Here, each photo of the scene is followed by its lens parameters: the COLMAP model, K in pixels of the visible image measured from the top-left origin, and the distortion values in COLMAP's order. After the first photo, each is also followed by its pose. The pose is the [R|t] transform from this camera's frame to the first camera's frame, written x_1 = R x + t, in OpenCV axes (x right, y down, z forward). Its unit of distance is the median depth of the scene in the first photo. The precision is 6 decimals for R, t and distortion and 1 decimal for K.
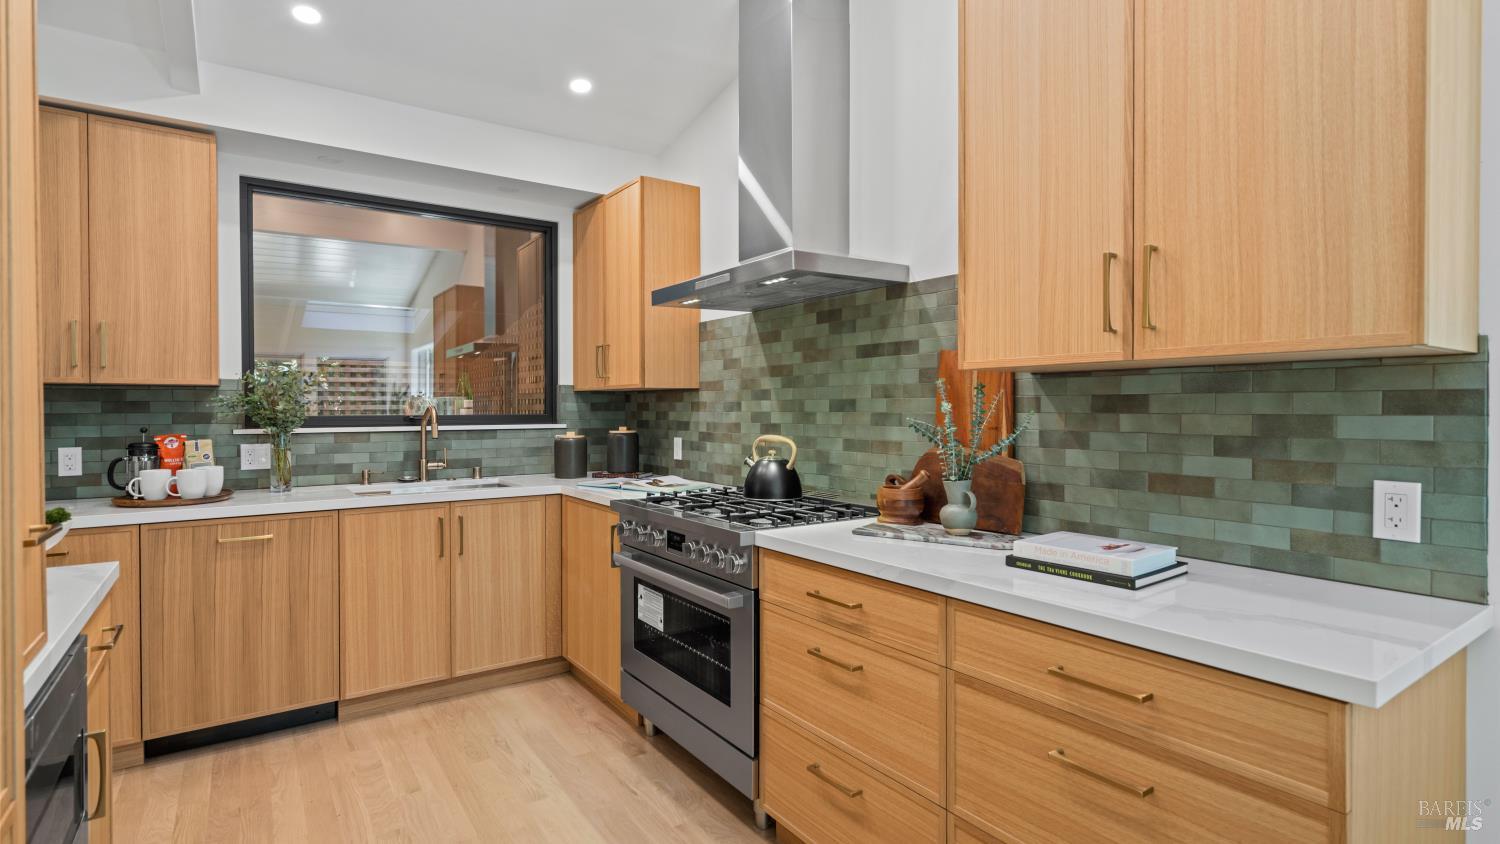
lens RADIAL K [[735.5, 0, 751.1], [0, 735.5, 416.0], [0, 0, 1]] dist [0.011830, 0.000848]
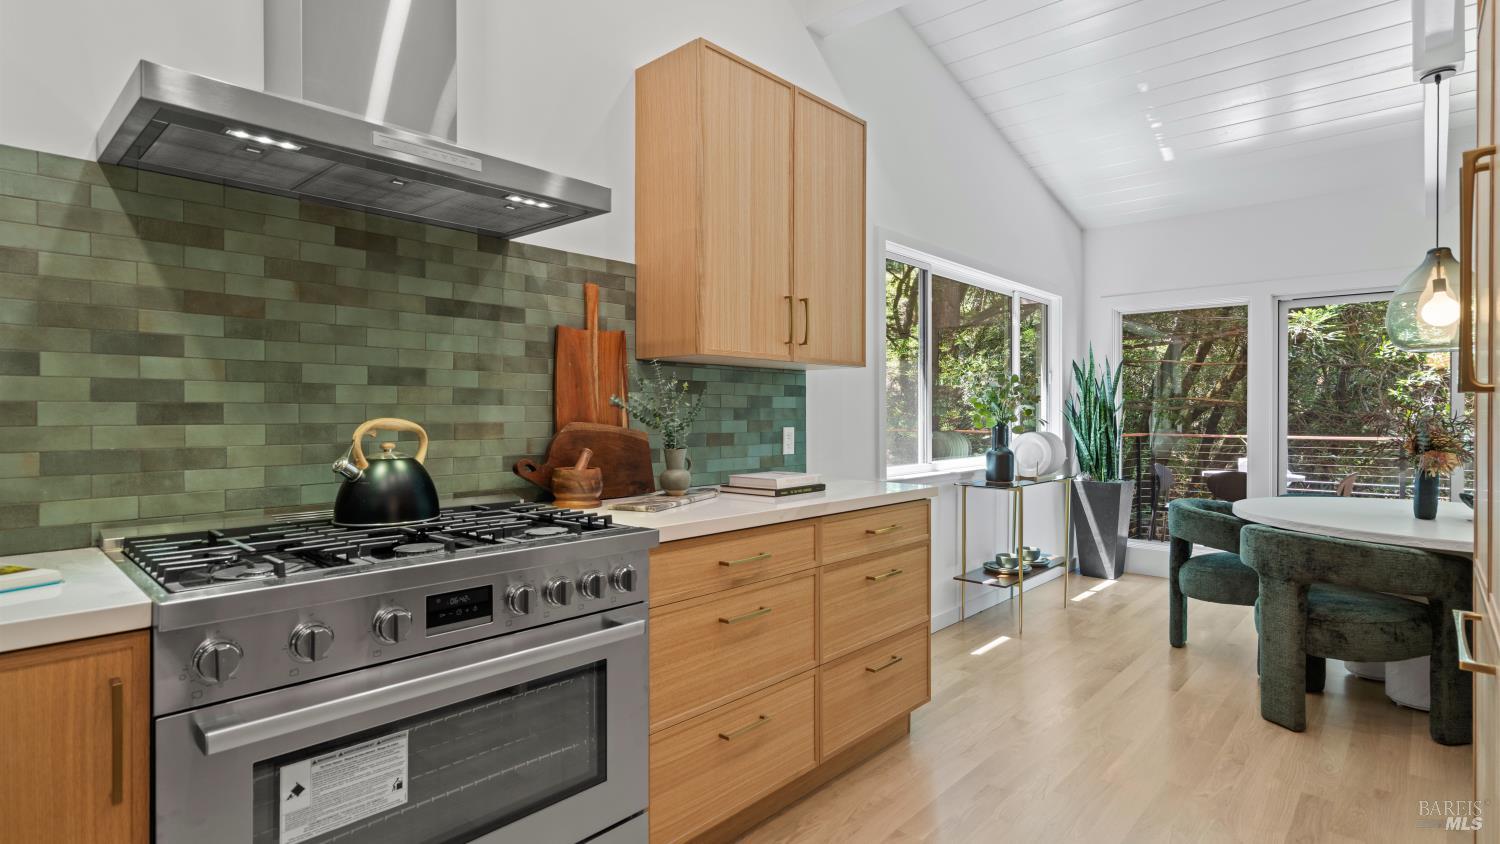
lens RADIAL K [[735.5, 0, 746.2], [0, 735.5, 418.2], [0, 0, 1]] dist [0.011830, 0.000848]
pose [[-0.210478, -0.005984, 0.977580, -0.689102], [0.009081, 0.999926, 0.008076, 0.024845], [-0.977556, 0.010577, -0.210409, 0.898178]]
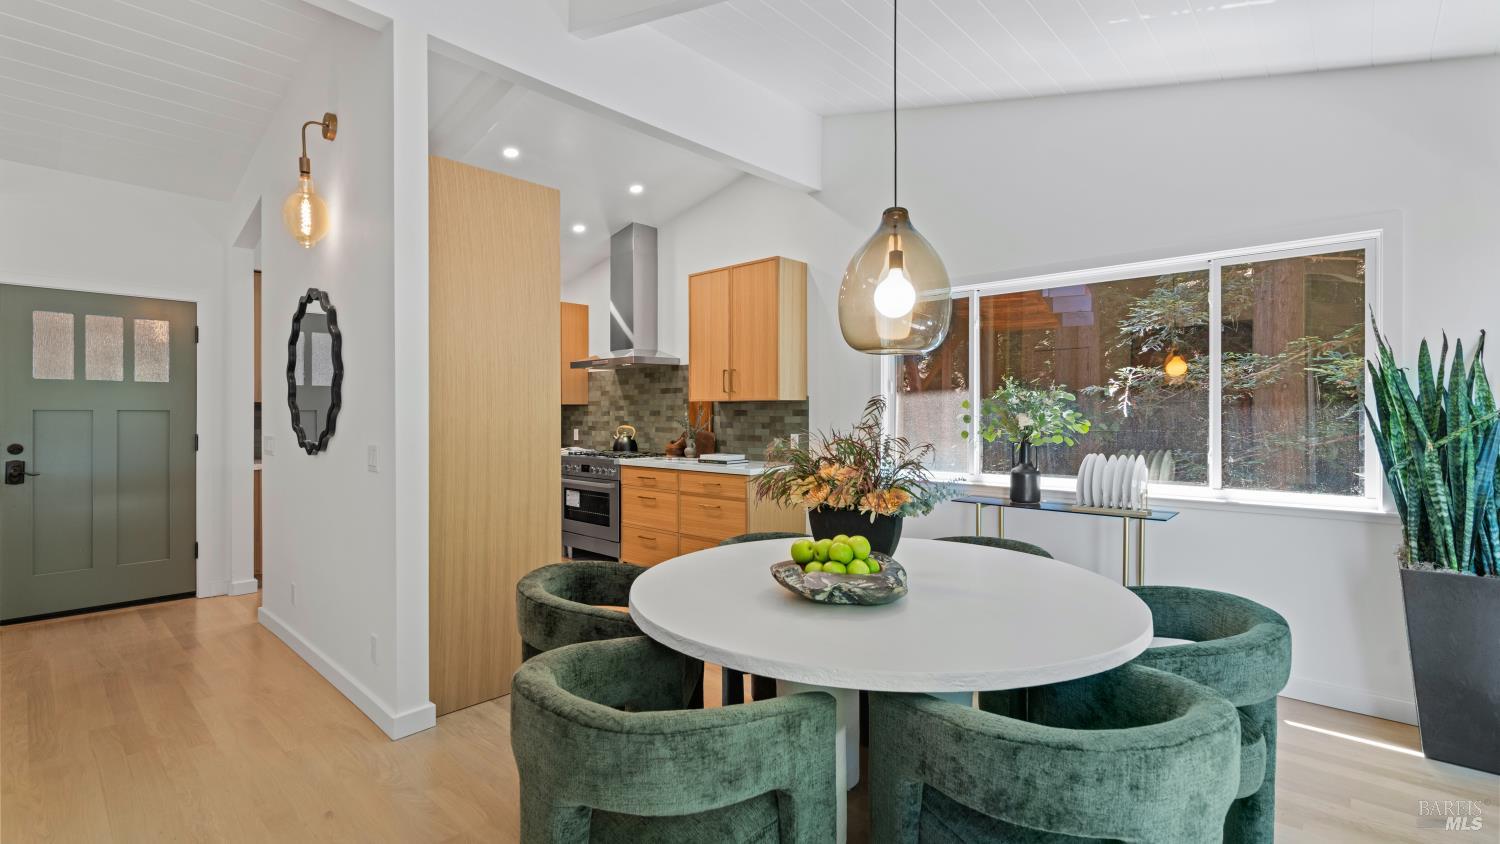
lens RADIAL K [[675.1, 0, 742.7], [0, 675.1, 416.7], [0, 0, 1]] dist [-0.003158, 0.000541]
pose [[0.978628, -0.000022, 0.205638, -0.051735], [0.001444, 0.999976, -0.006763, 0.013194], [-0.205633, 0.006915, 0.978605, -1.310141]]
